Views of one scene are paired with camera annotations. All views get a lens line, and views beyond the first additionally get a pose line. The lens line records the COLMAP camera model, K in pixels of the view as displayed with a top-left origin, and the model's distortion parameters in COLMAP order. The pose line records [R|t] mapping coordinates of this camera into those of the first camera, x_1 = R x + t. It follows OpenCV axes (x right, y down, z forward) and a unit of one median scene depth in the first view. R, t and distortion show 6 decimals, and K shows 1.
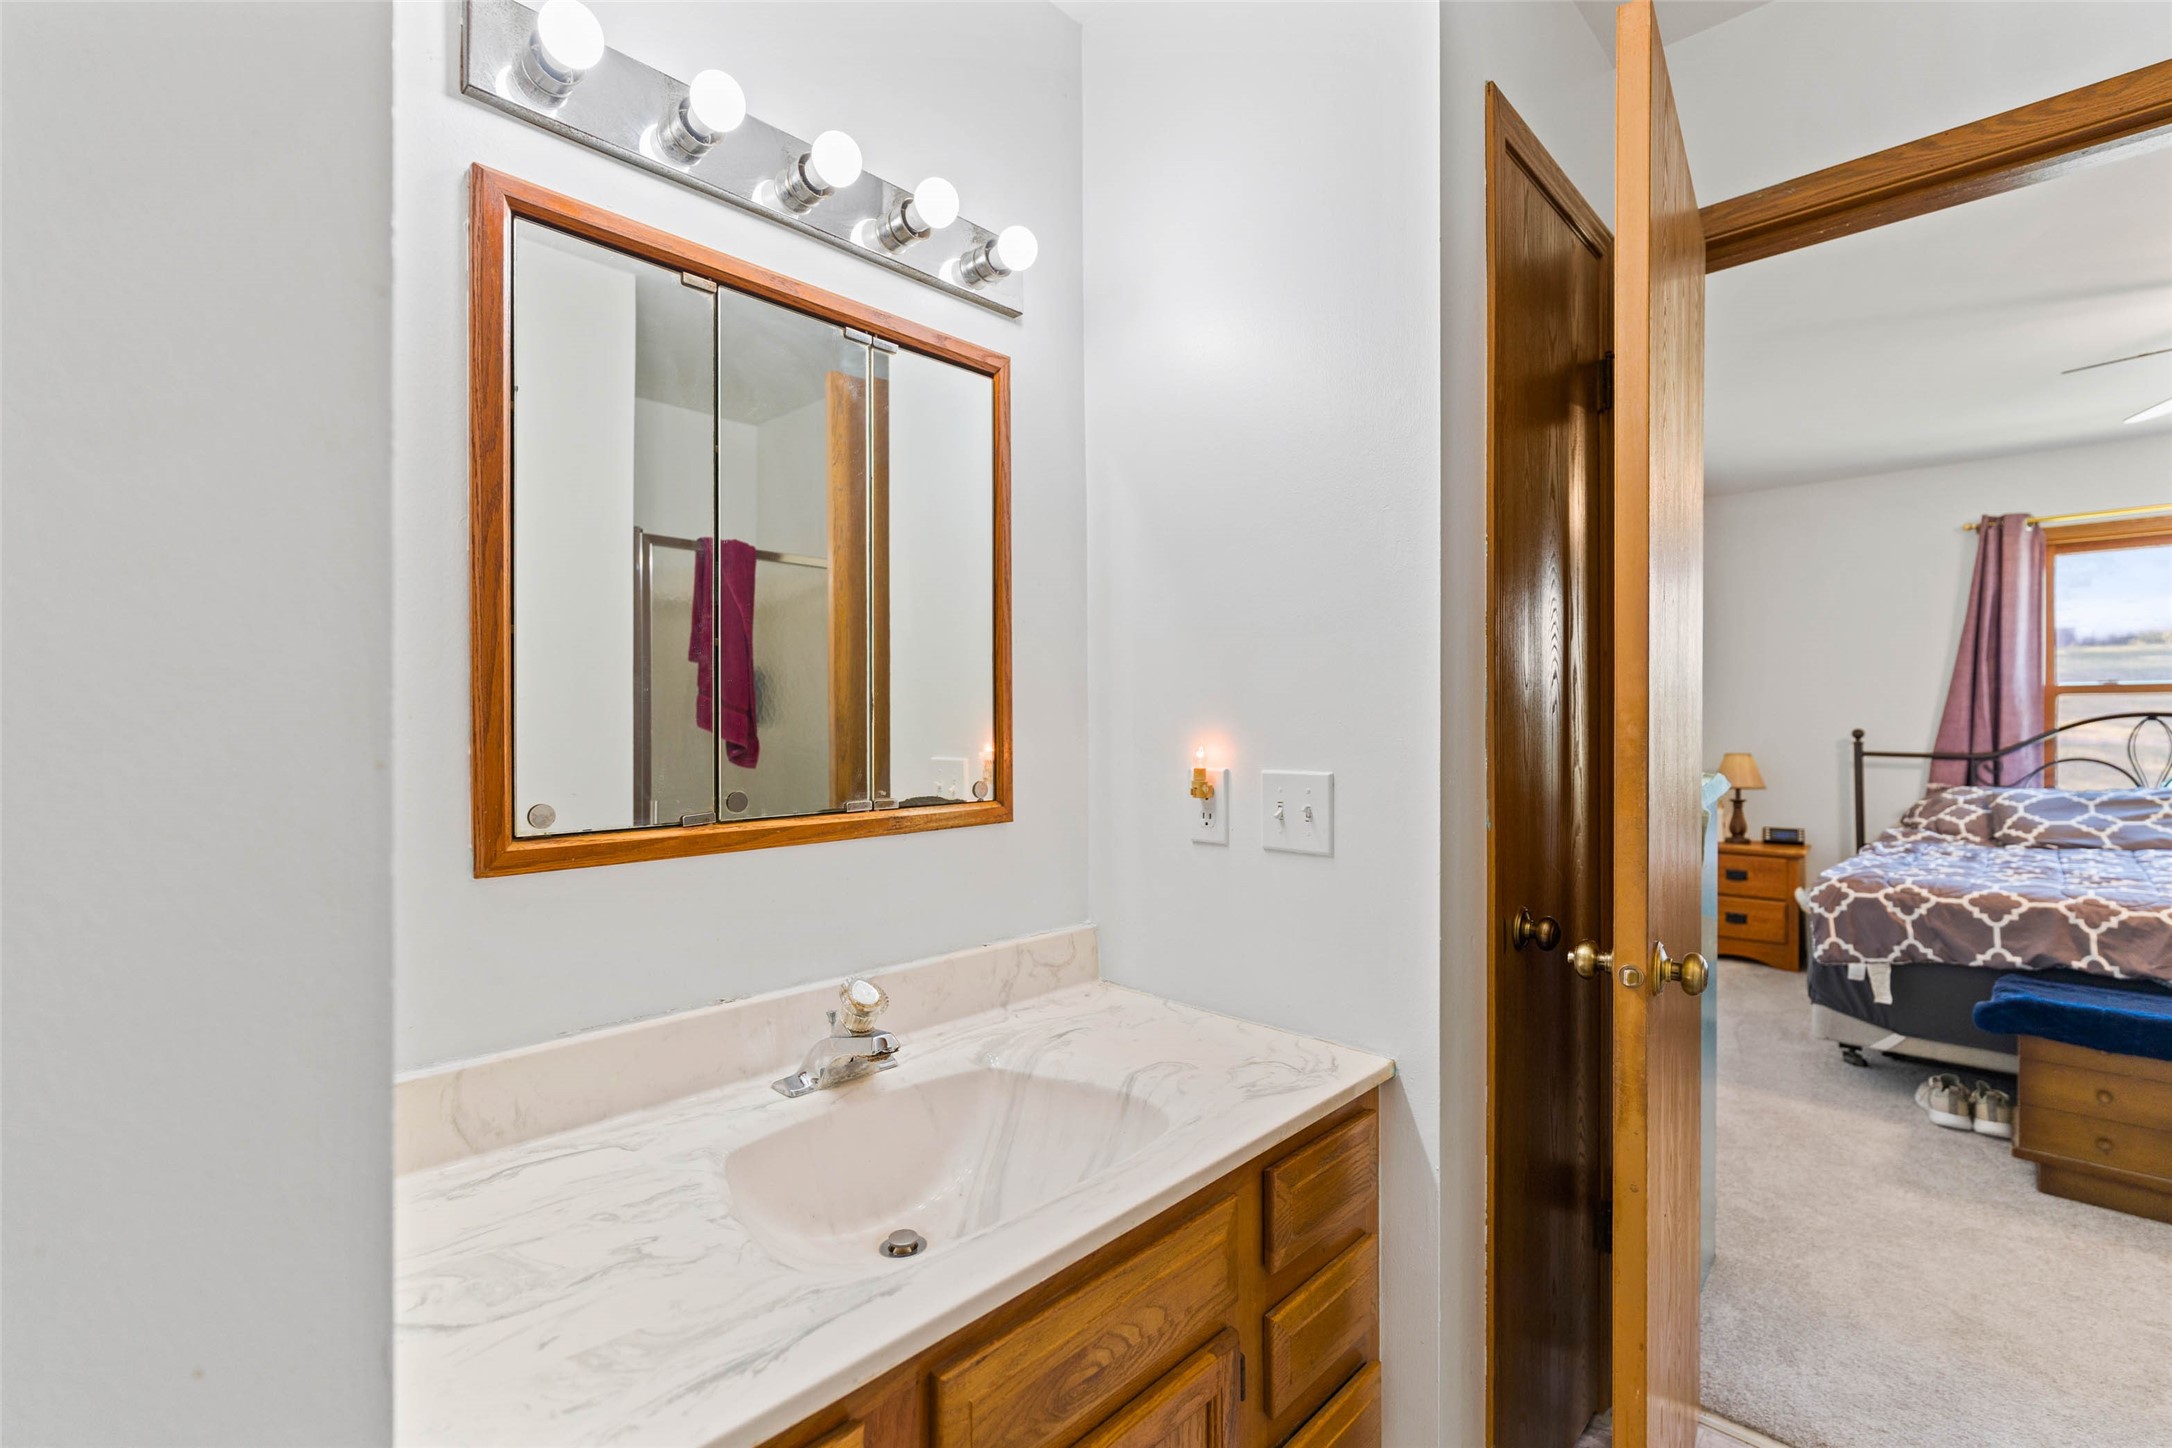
lens RADIAL K [[963.0, 0, 1079.4], [0, 963.0, 731.6], [0, 0, 1]] dist [-0.009382, 0.002994]
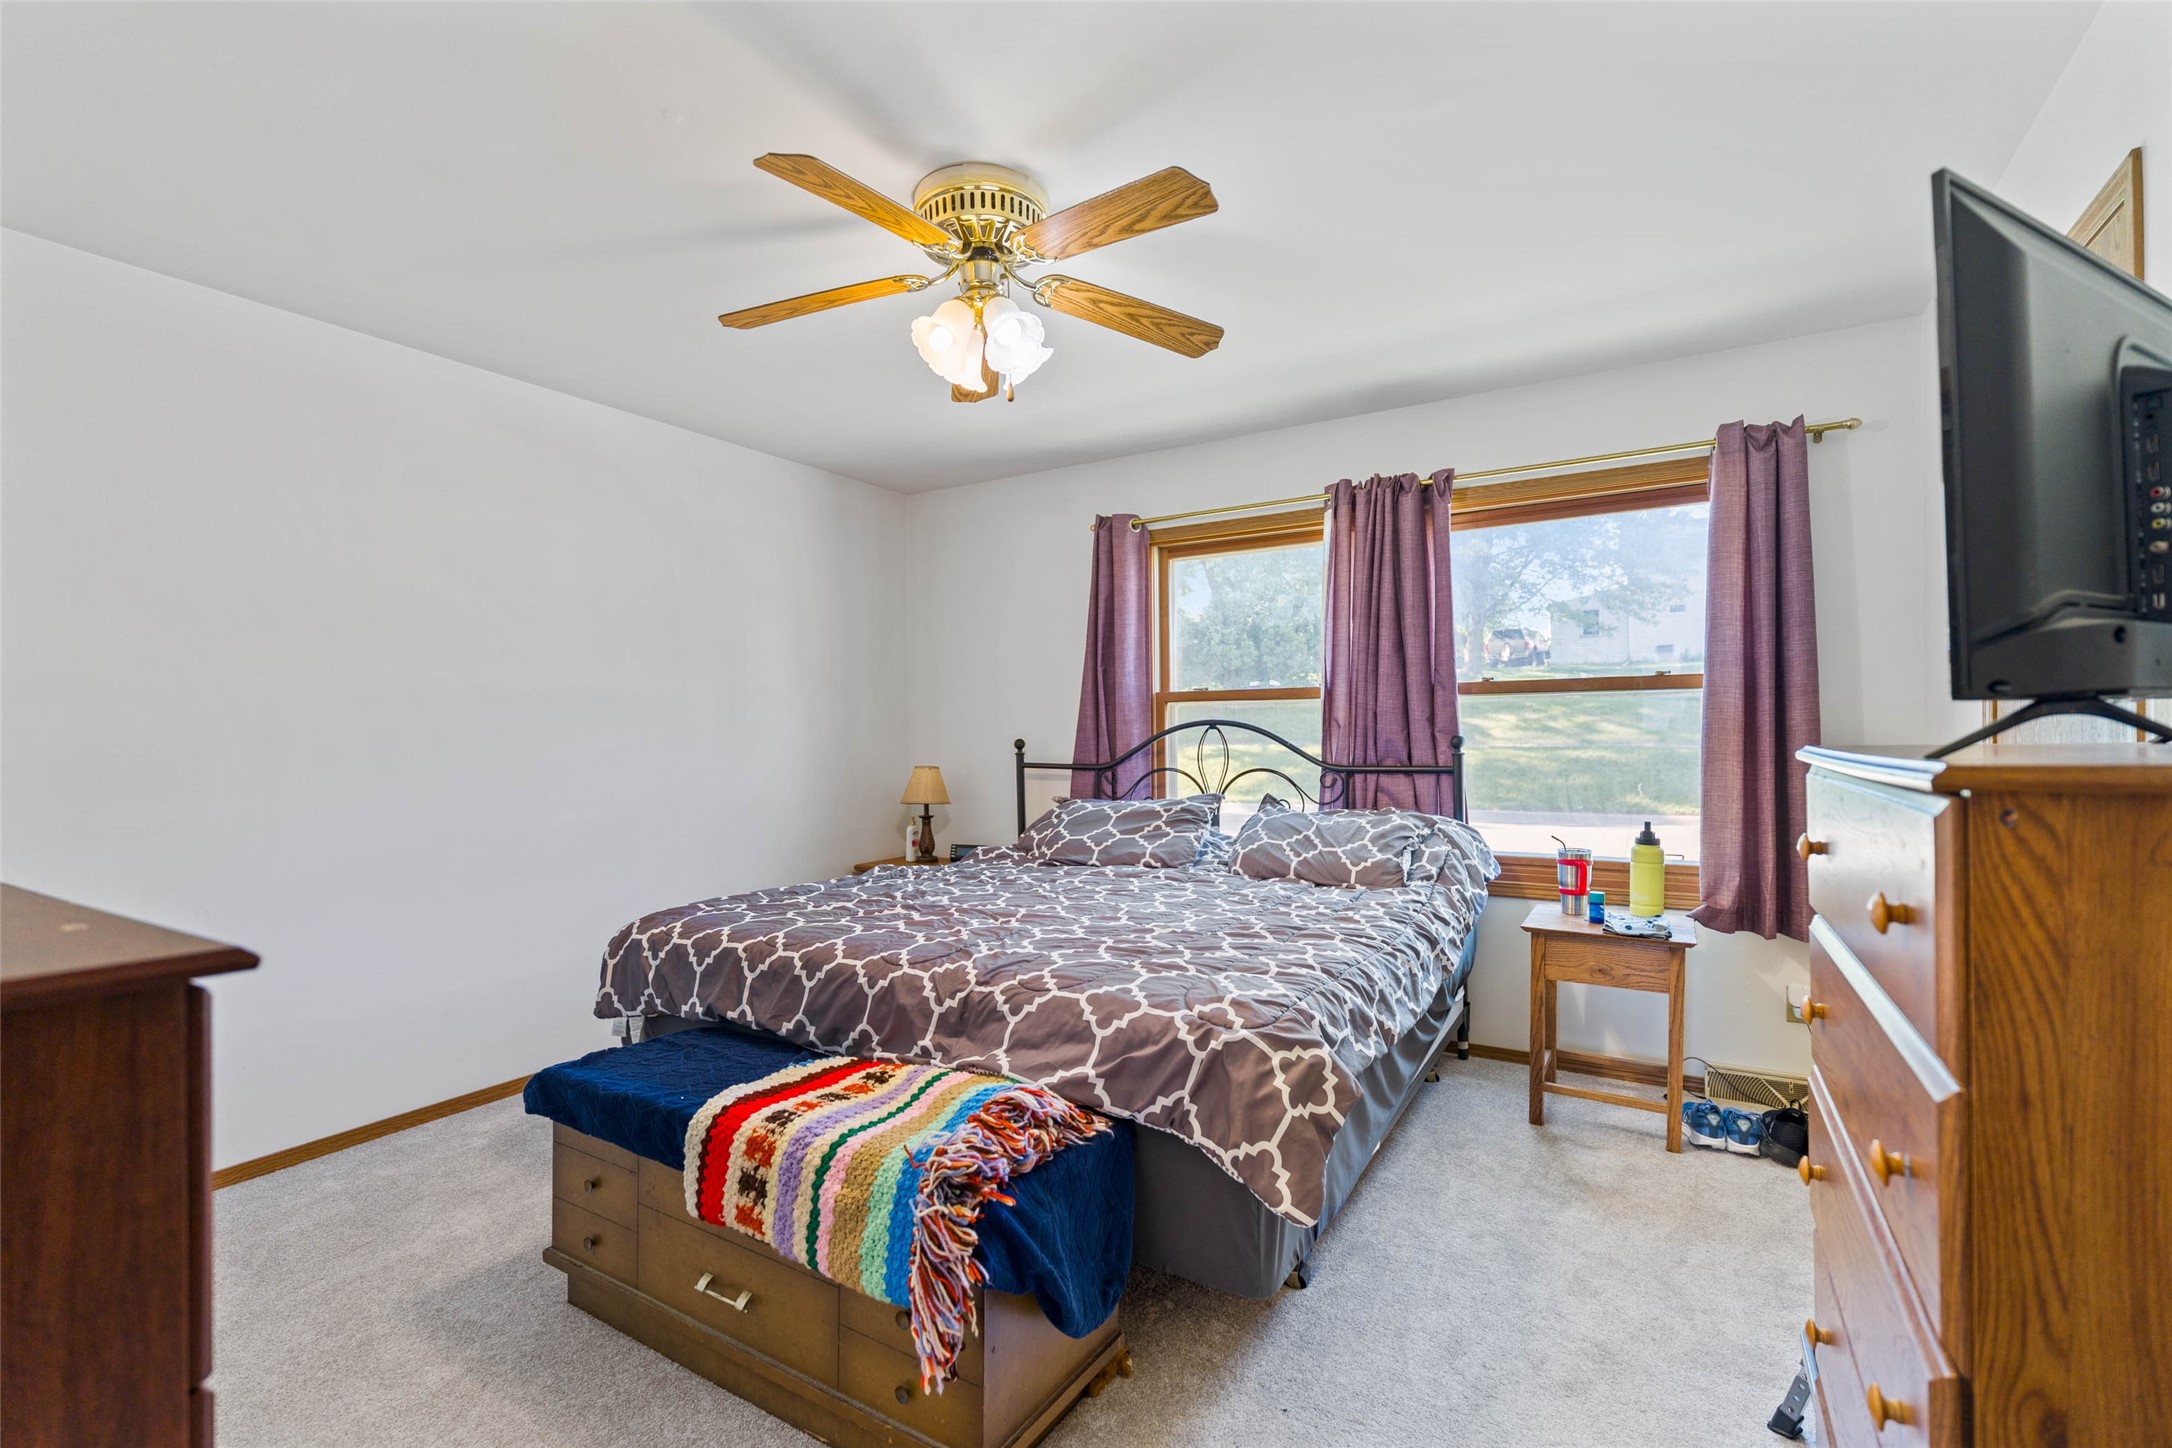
lens RADIAL K [[963.0, 0, 1067.6], [0, 963.0, 736.6], [0, 0, 1]] dist [-0.009382, 0.002994]
pose [[0.981756, -0.009103, 0.189926, 0.734600], [0.010704, 0.999915, -0.007409, 0.002589], [-0.189843, 0.009307, 0.981770, 0.061018]]
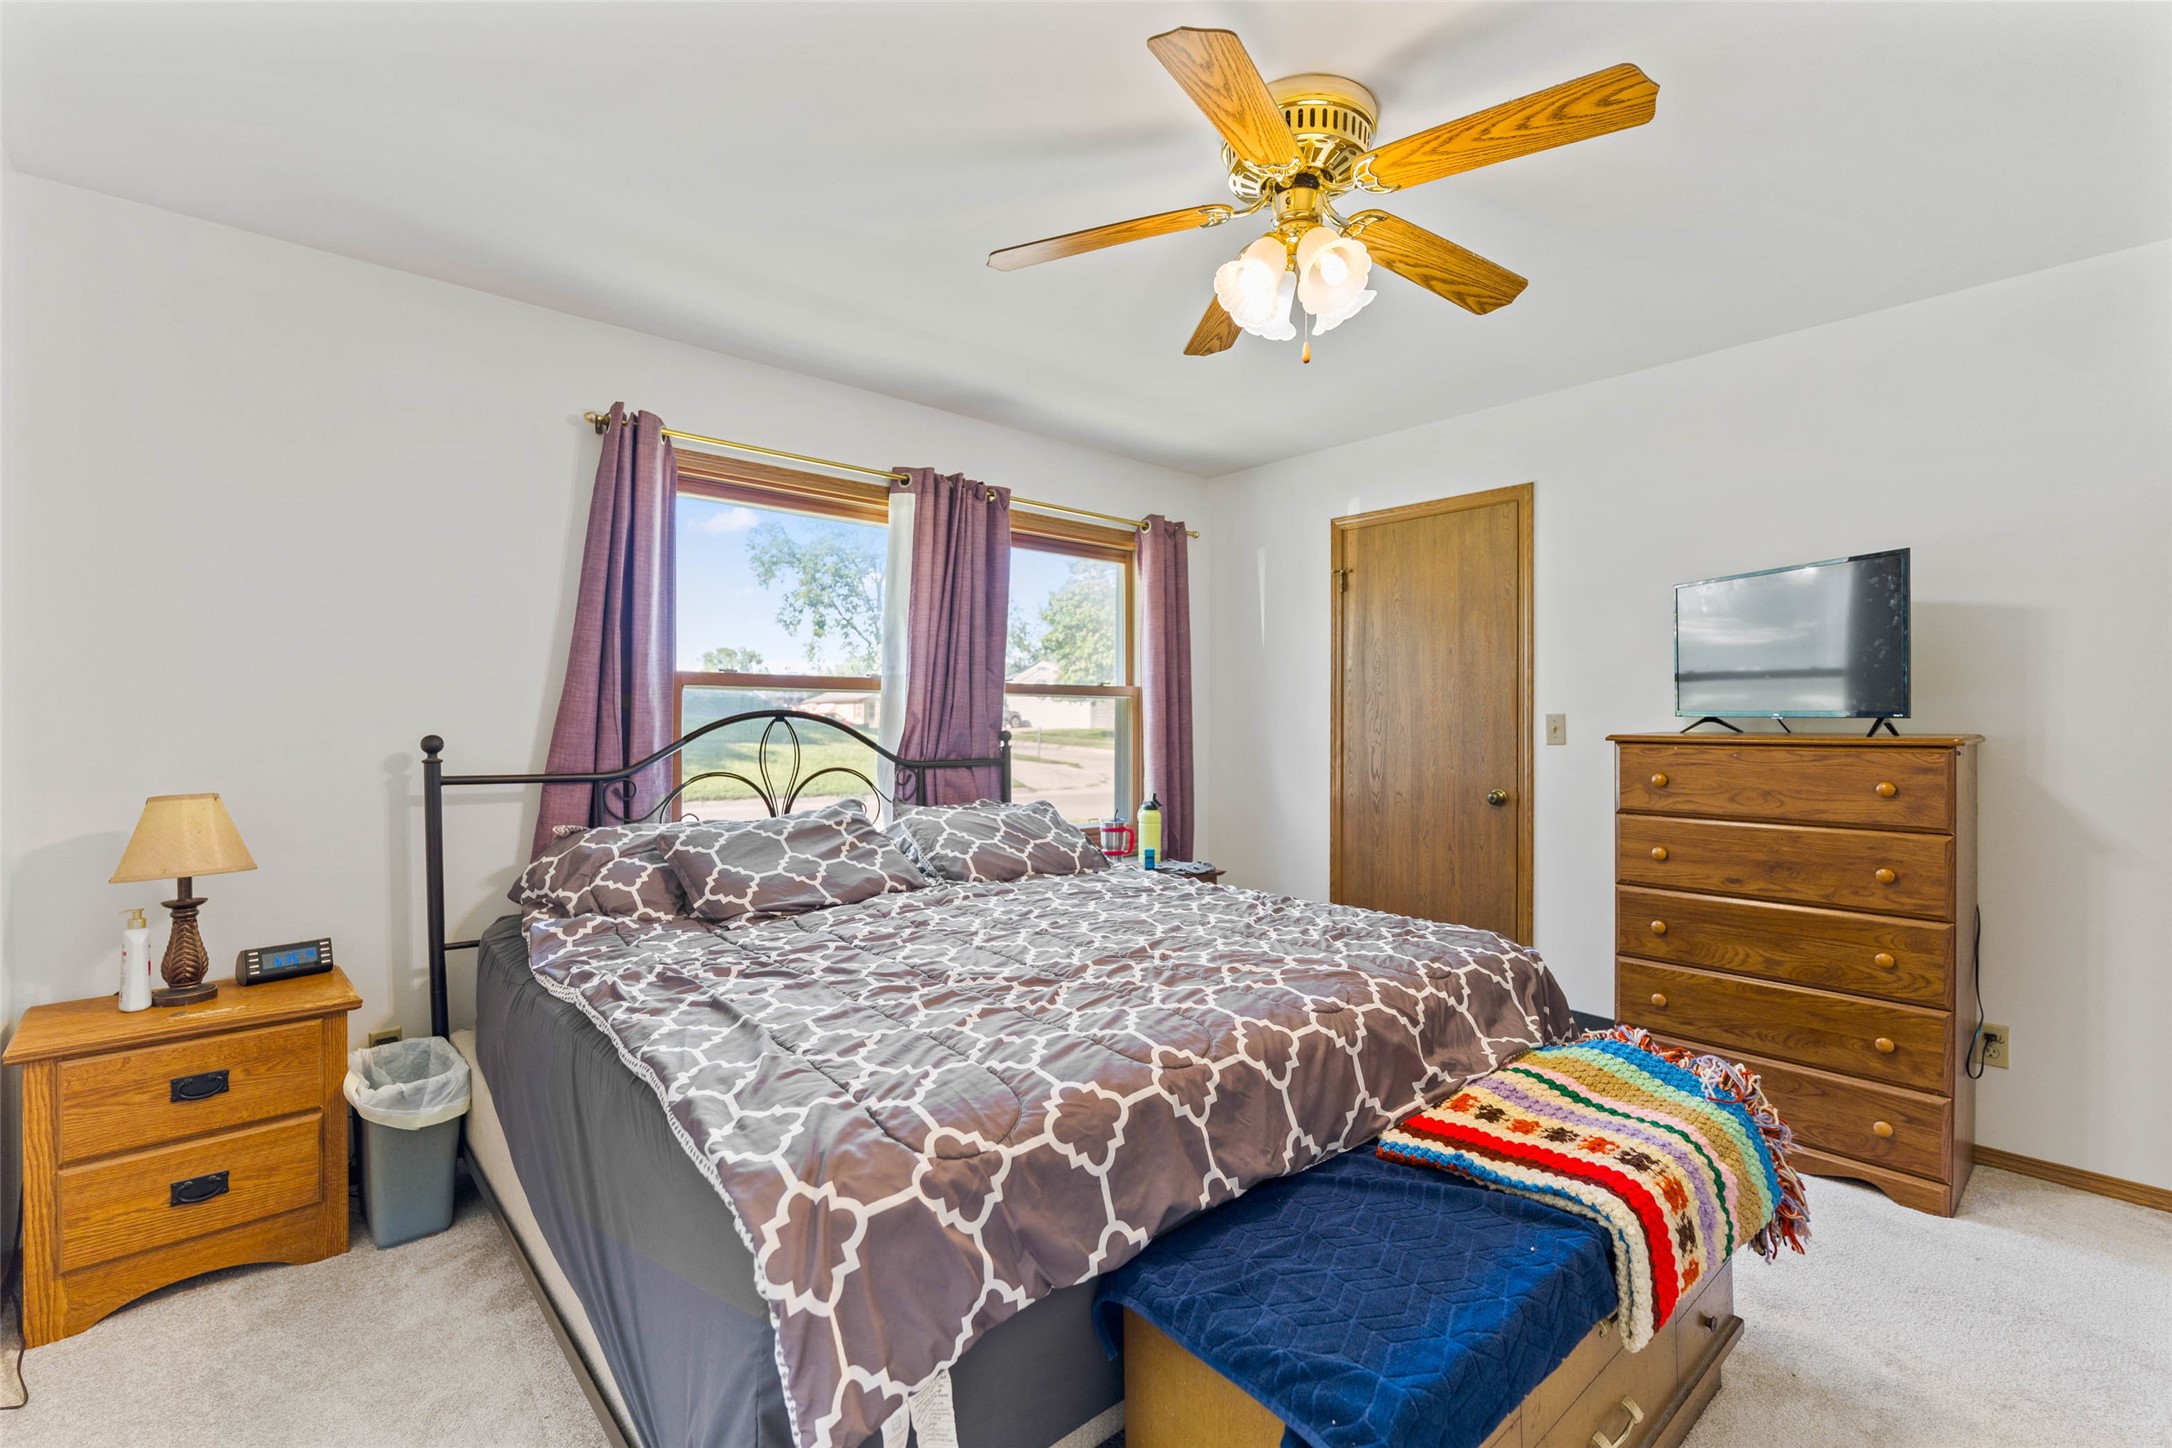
lens RADIAL K [[963.0, 0, 1082.8], [0, 963.0, 716.9], [0, 0, 1]] dist [-0.009382, 0.002994]
pose [[0.090036, 0.006300, 0.995919, 0.331091], [0.011265, 0.999910, -0.007343, -0.005417], [-0.995875, 0.011880, 0.089957, 0.633181]]
